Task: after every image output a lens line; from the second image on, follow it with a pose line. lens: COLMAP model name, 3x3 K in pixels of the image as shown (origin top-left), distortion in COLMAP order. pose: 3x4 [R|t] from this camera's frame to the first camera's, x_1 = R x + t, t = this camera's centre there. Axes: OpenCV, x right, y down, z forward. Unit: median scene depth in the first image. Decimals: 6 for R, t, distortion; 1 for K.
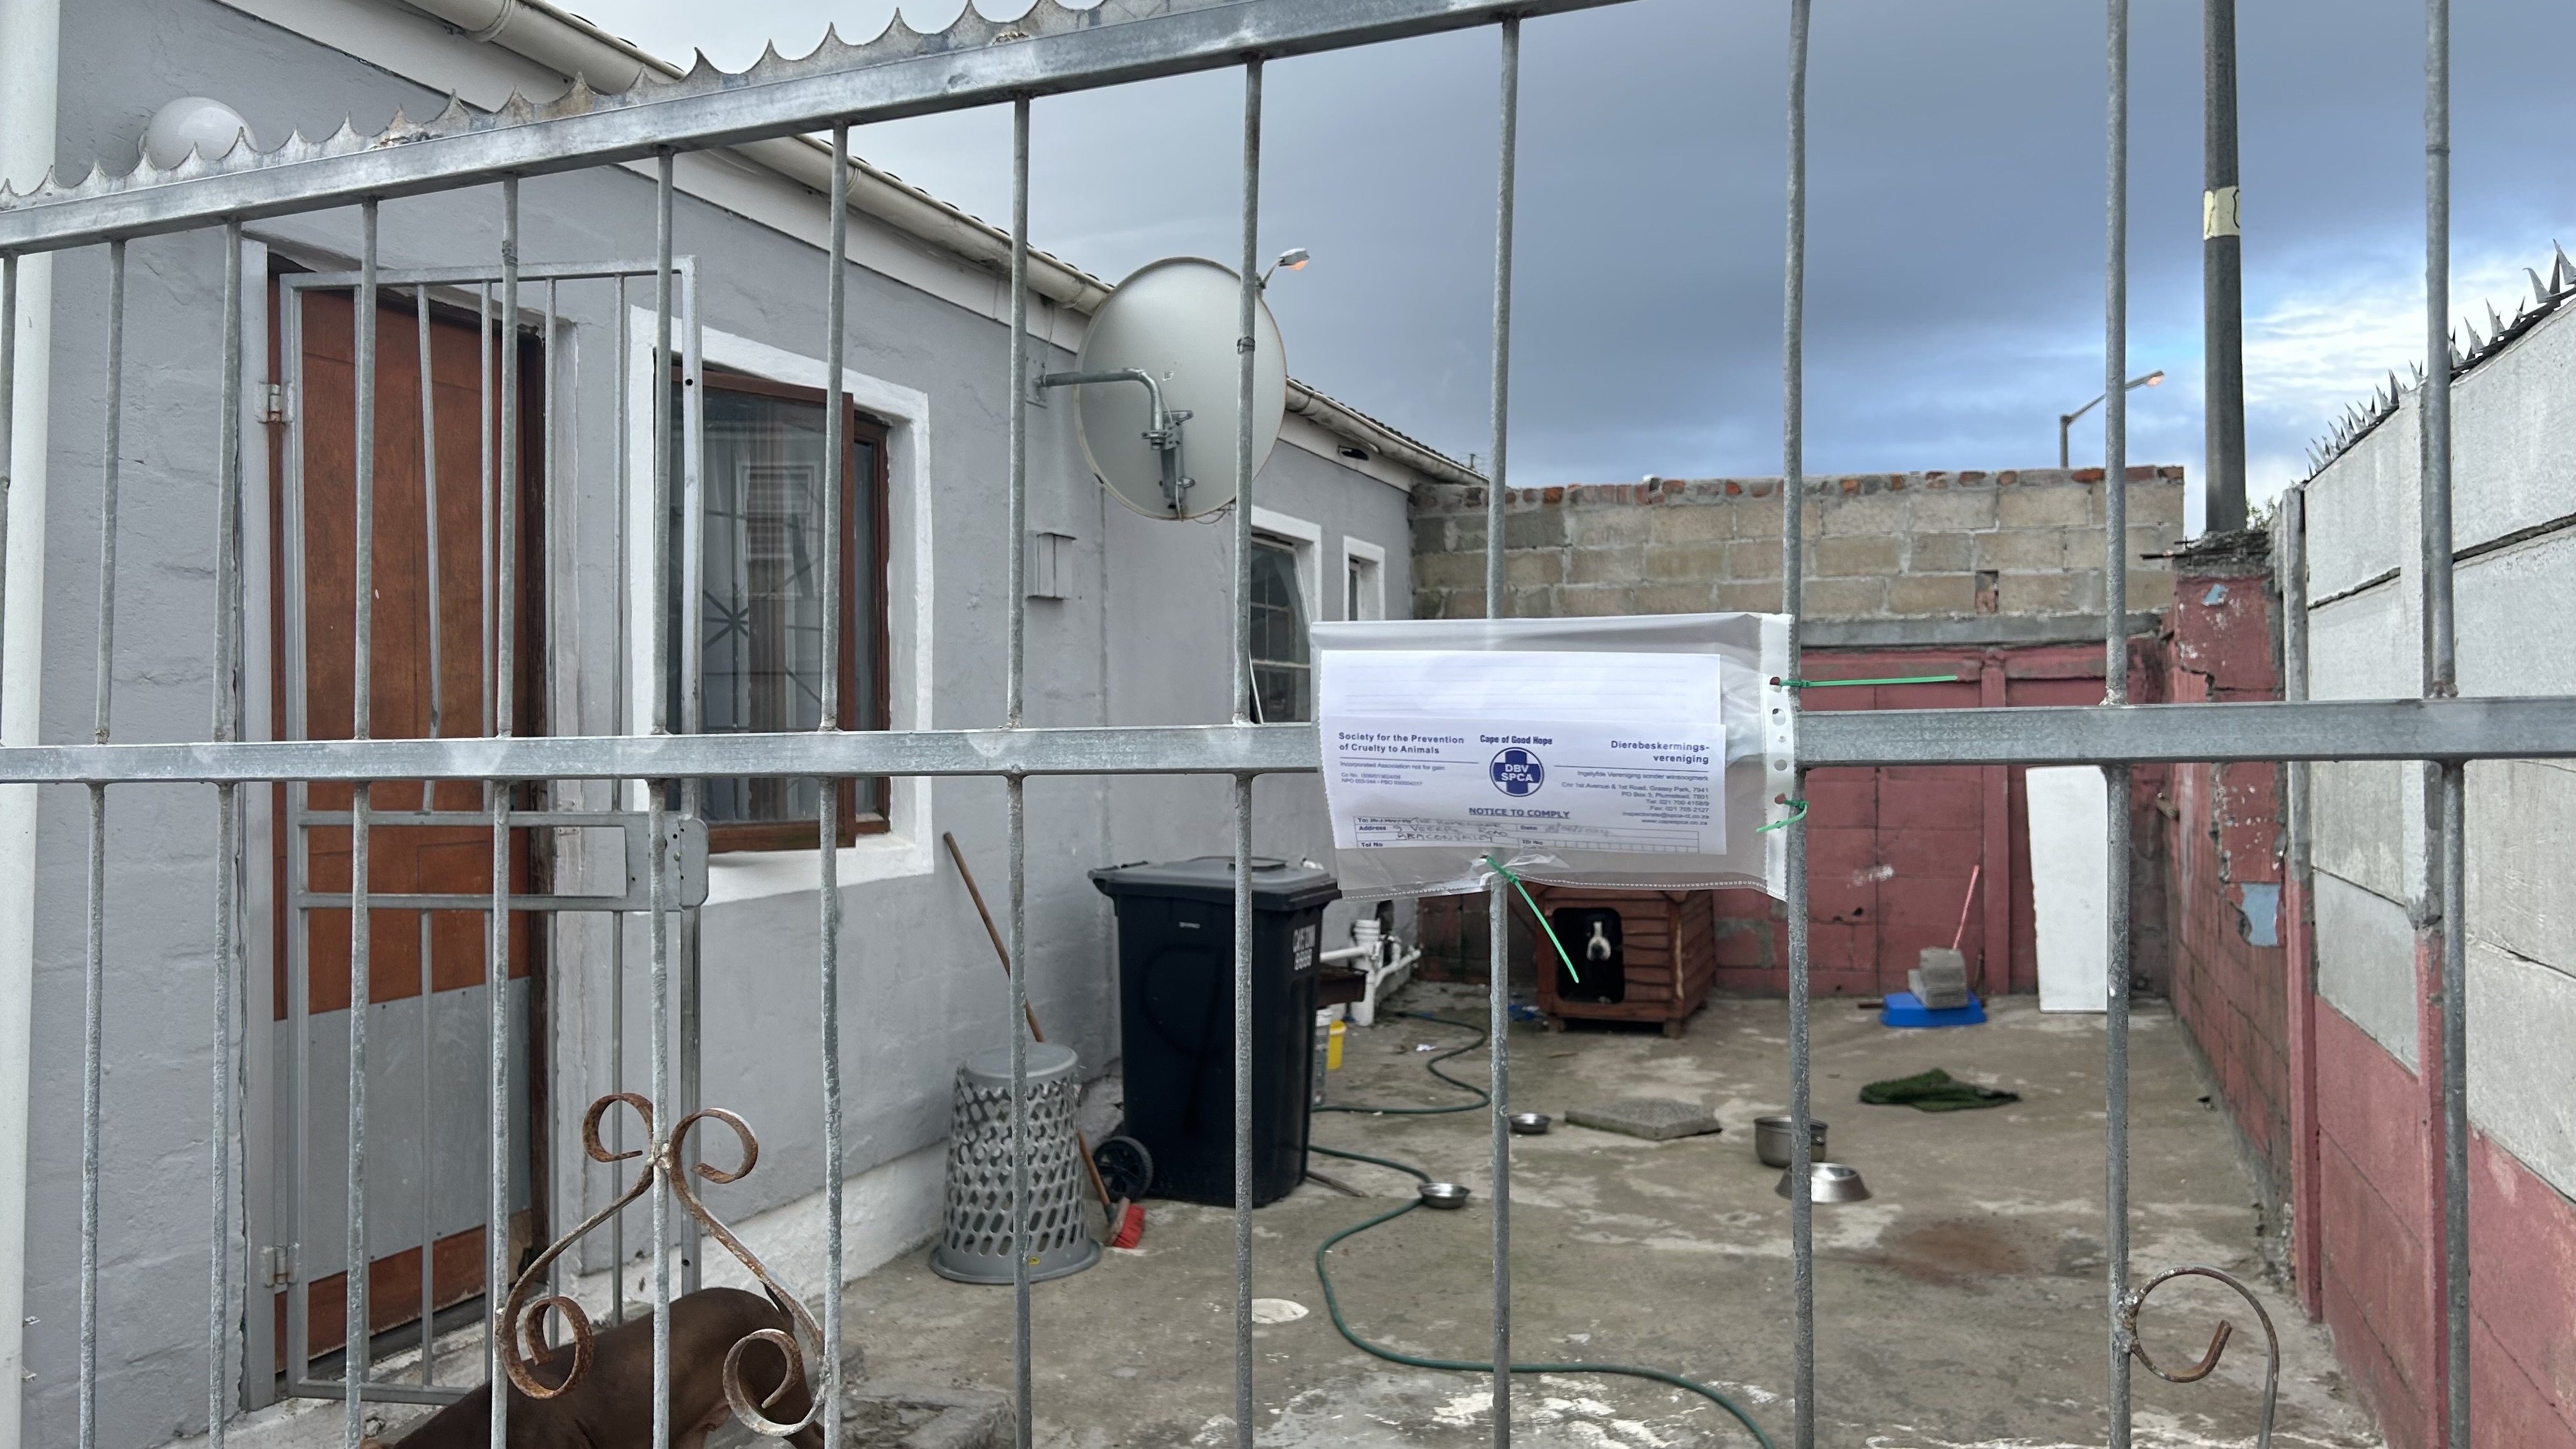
lens RADIAL K [[1952.1, 0, 1288.0], [0, 1952.1, 724.5], [0, 0, 1]] dist [0.050015, -0.052389]
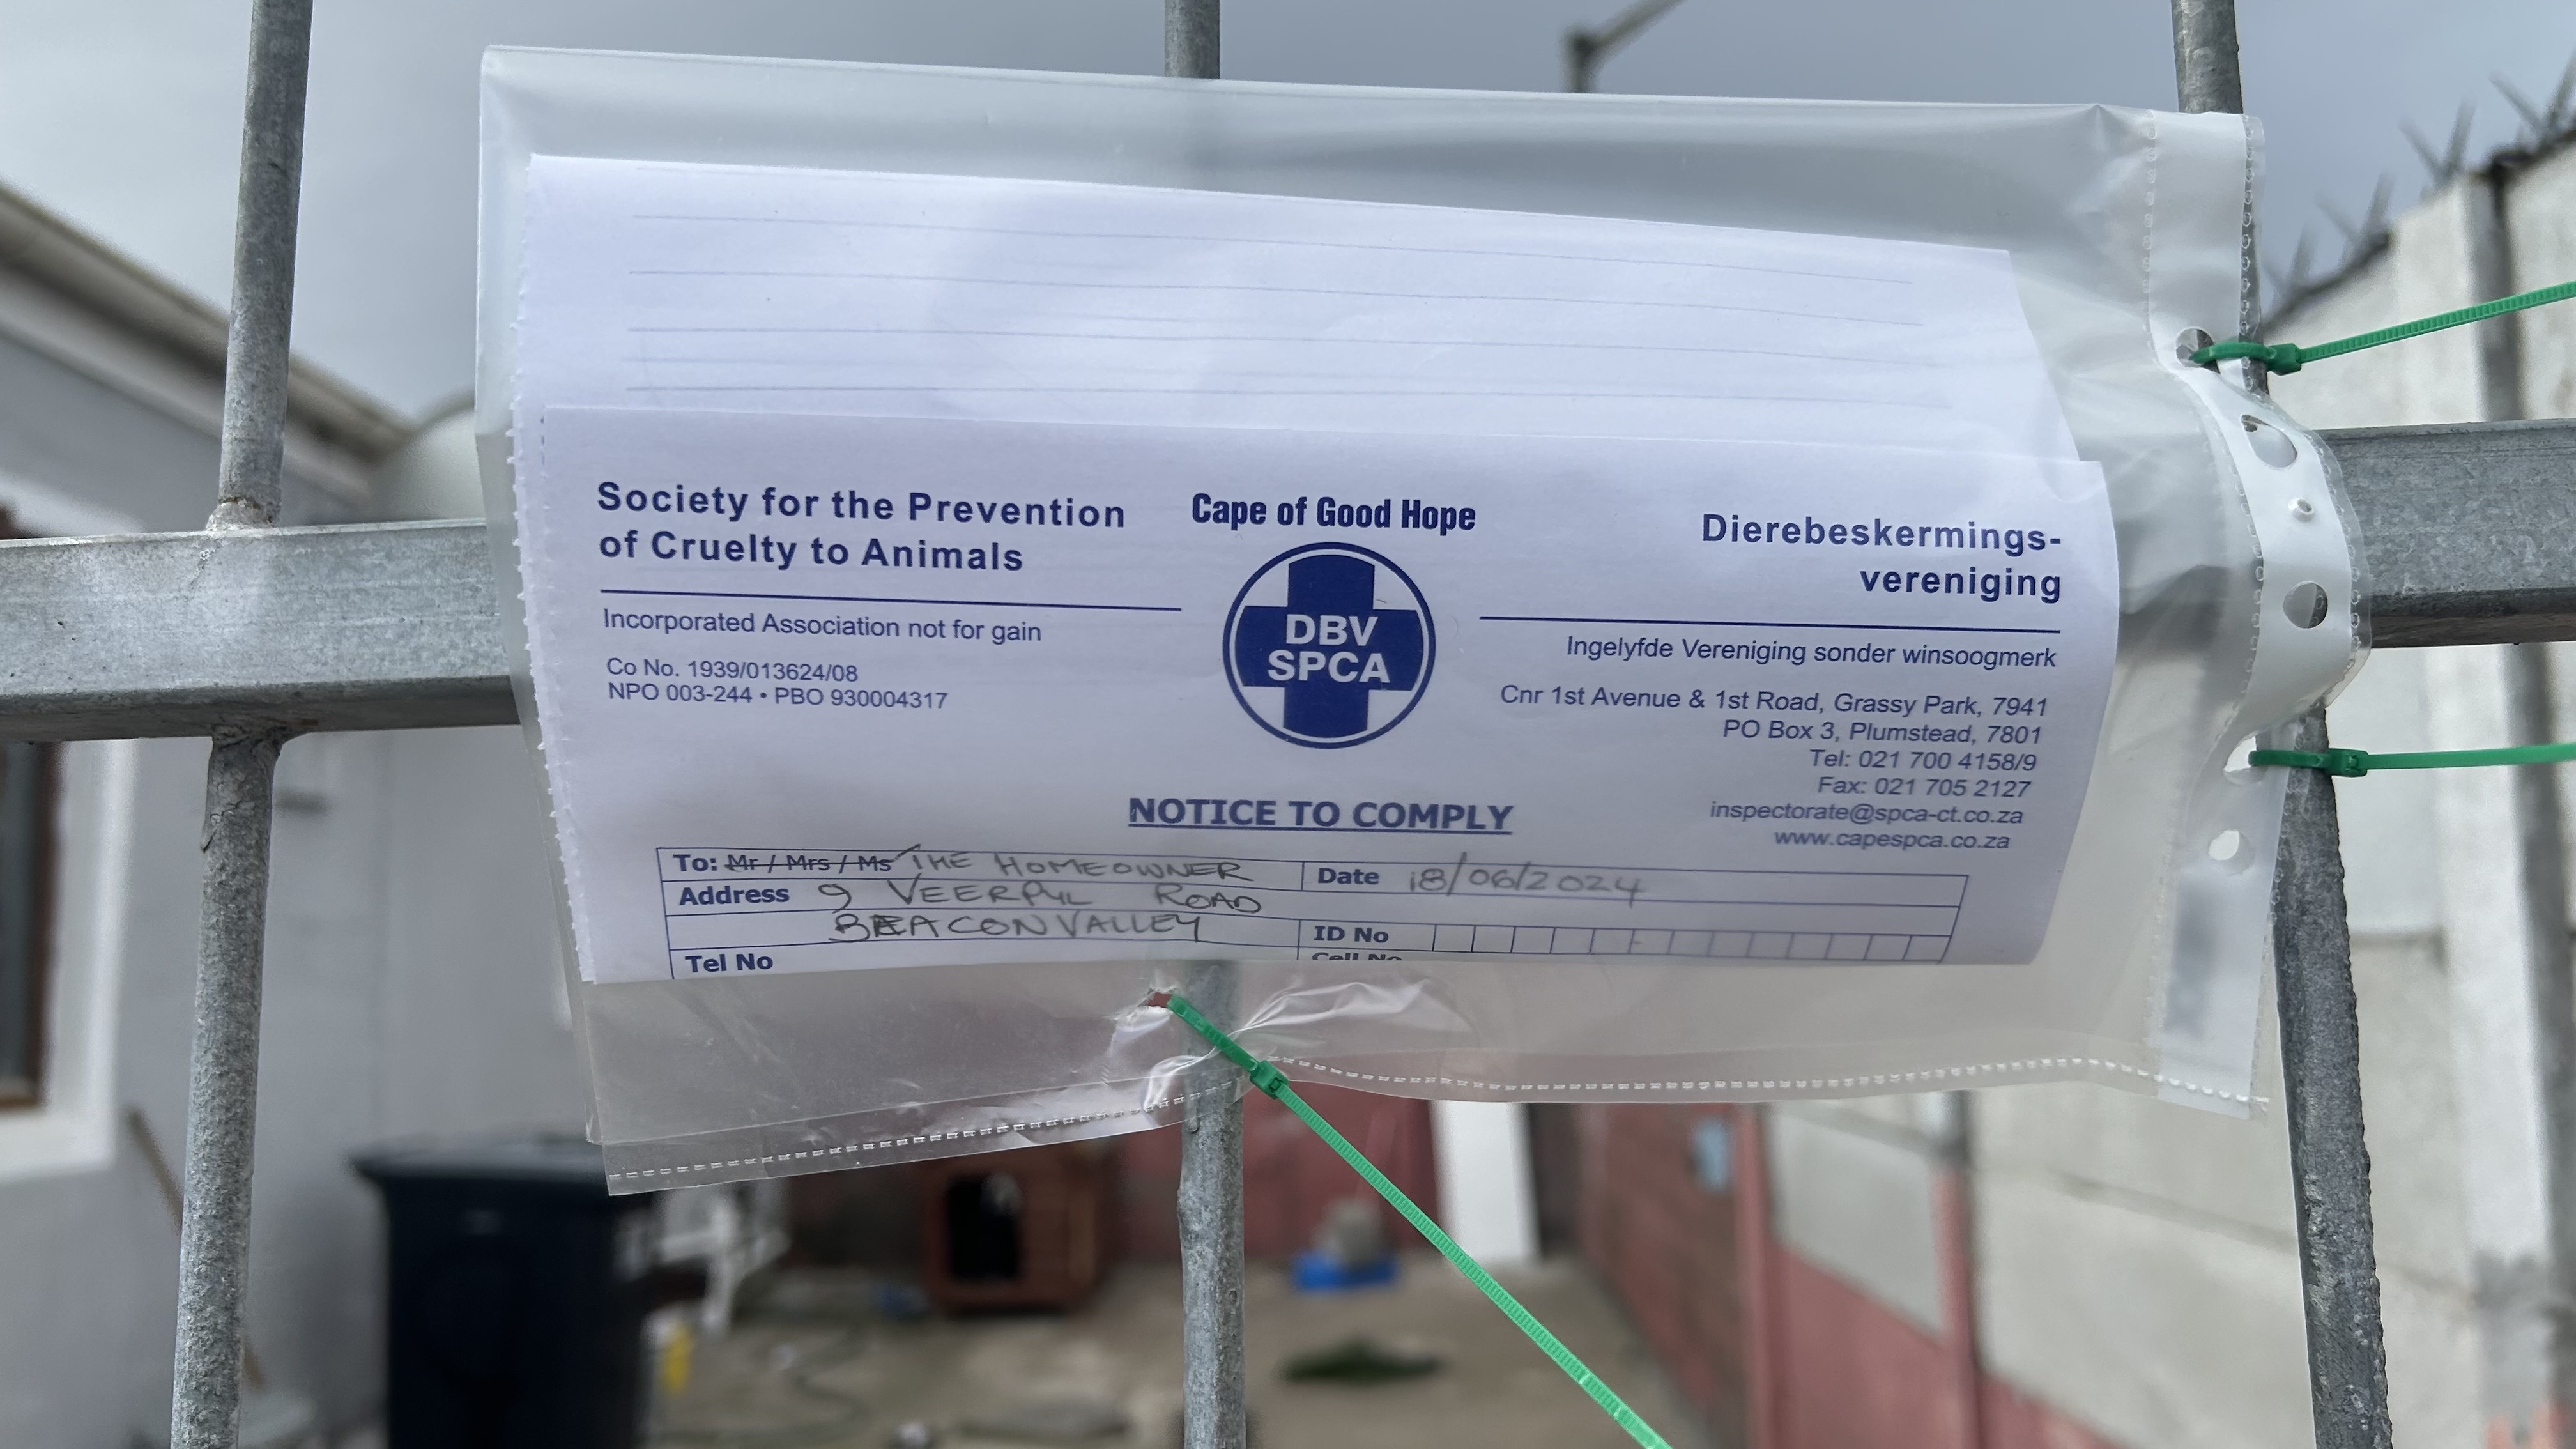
lens RADIAL K [[1962.7, 0, 1298.7], [0, 1962.7, 728.0], [0, 0, 1]] dist [0.071348, -0.077072]
pose [[0.949152, 0.029260, 0.313456, 0.006455], [0.011452, 0.991804, -0.127257, 0.013216], [-0.314610, 0.124376, 0.941037, 0.148405]]
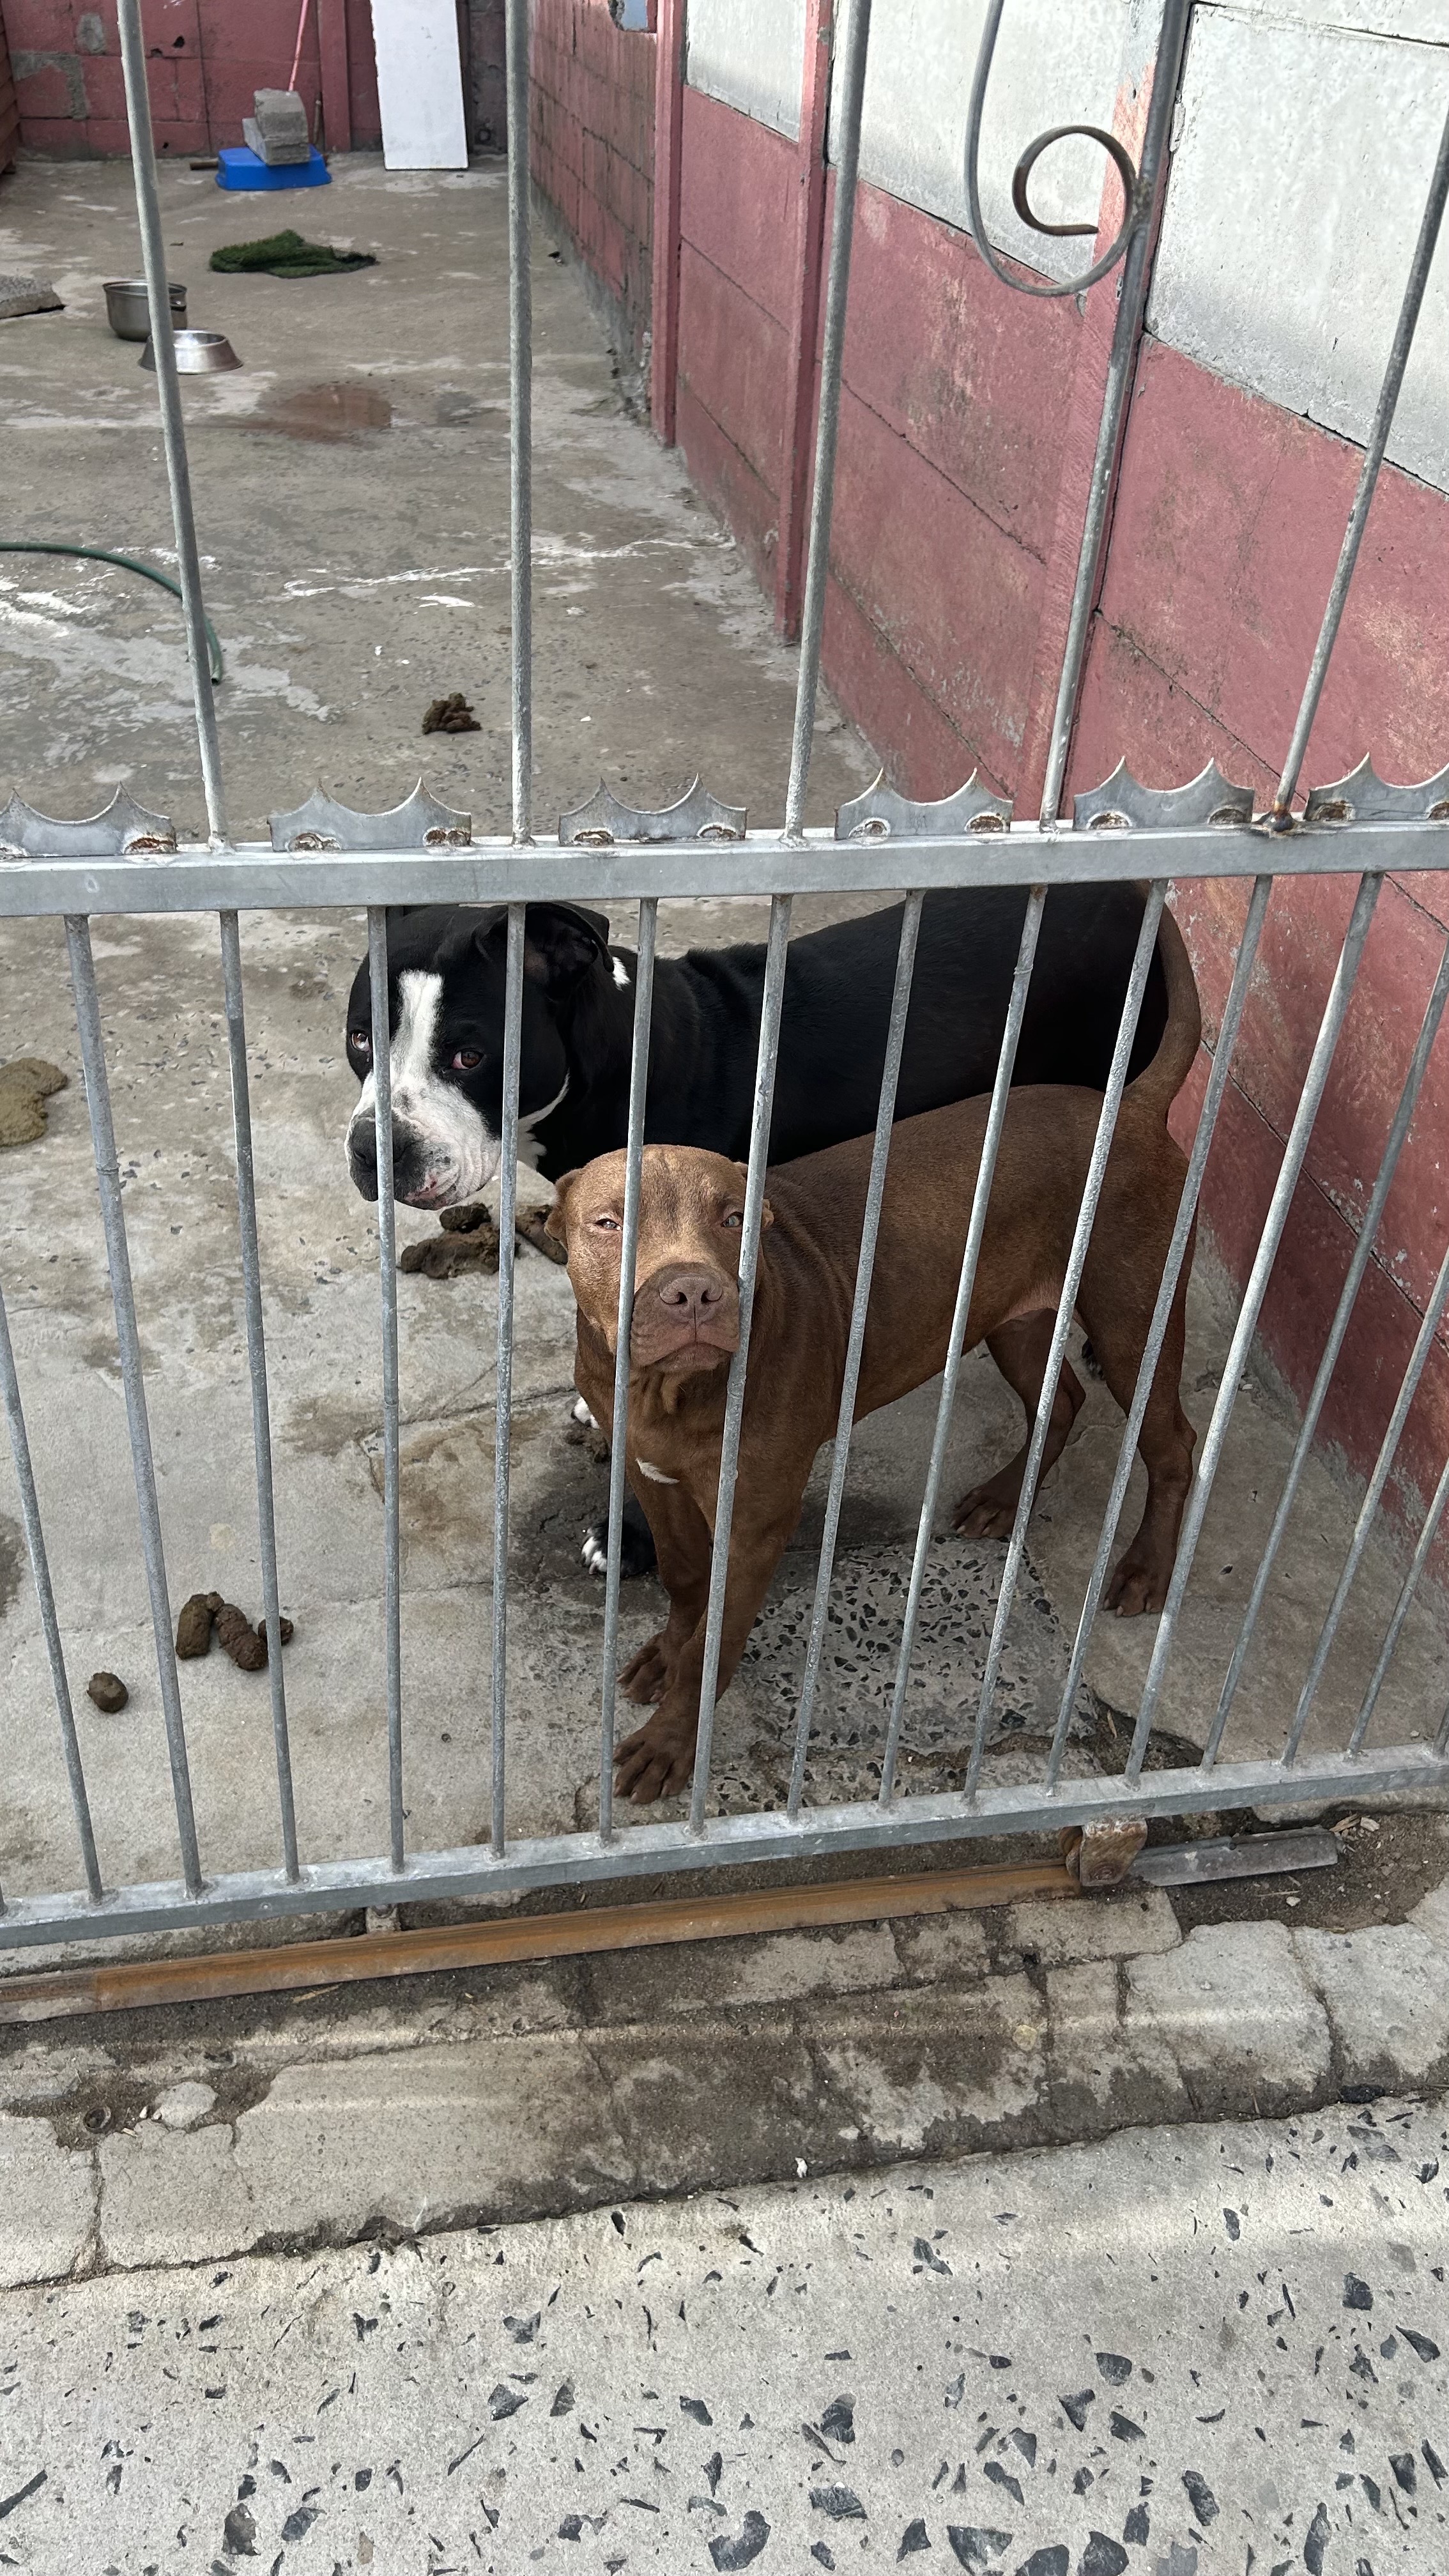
lens RADIAL K [[1952.1, 0, 721.6], [0, 1952.1, 1278.0], [0, 0, 1]] dist [0.050015, -0.052389]
pose [[0.861612, -0.250475, 0.441459, -0.033012], [-0.053418, 0.820177, 0.569610, 0.059808], [-0.504748, -0.514365, 0.693295, 0.018463]]
